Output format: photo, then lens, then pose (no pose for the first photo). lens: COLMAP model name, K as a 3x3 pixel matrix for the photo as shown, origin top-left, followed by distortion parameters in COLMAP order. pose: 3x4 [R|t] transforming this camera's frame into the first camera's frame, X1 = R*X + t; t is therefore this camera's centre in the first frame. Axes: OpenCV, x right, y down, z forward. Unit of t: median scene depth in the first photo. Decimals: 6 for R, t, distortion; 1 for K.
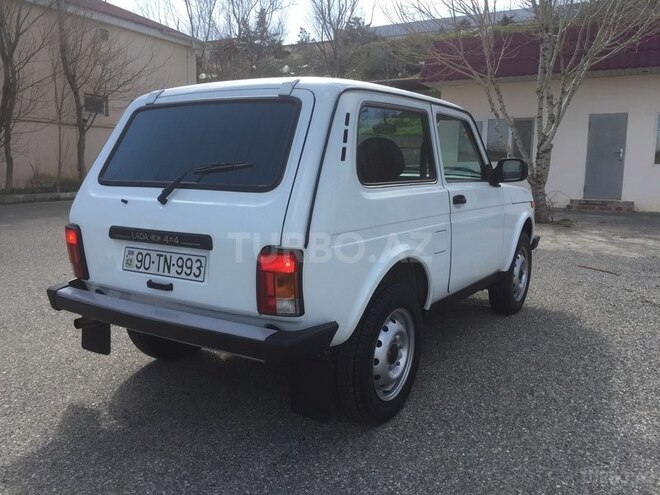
lens RADIAL K [[567.8, 0, 329.5], [0, 567.8, 258.6], [0, 0, 1]] dist [0.030069, -0.017090]
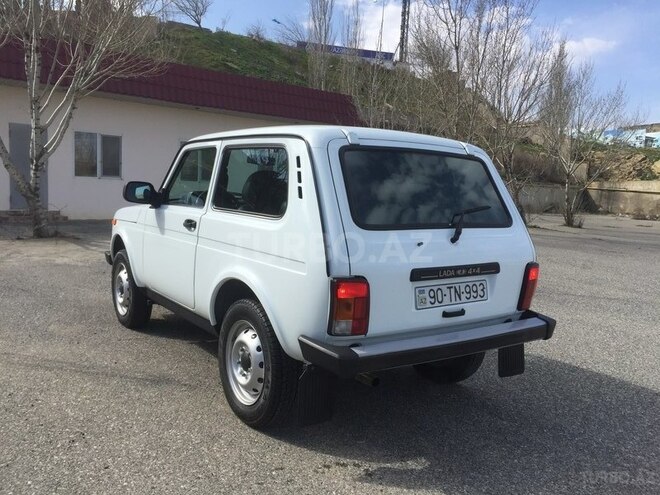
lens RADIAL K [[567.8, 0, 329.5], [0, 567.8, 258.6], [0, 0, 1]] dist [0.030069, -0.017090]
pose [[0.361645, -0.113329, 0.925402, -1.437035], [0.116207, 0.990323, 0.075866, -0.178332], [-0.925045, 0.080101, 0.371315, 0.793712]]
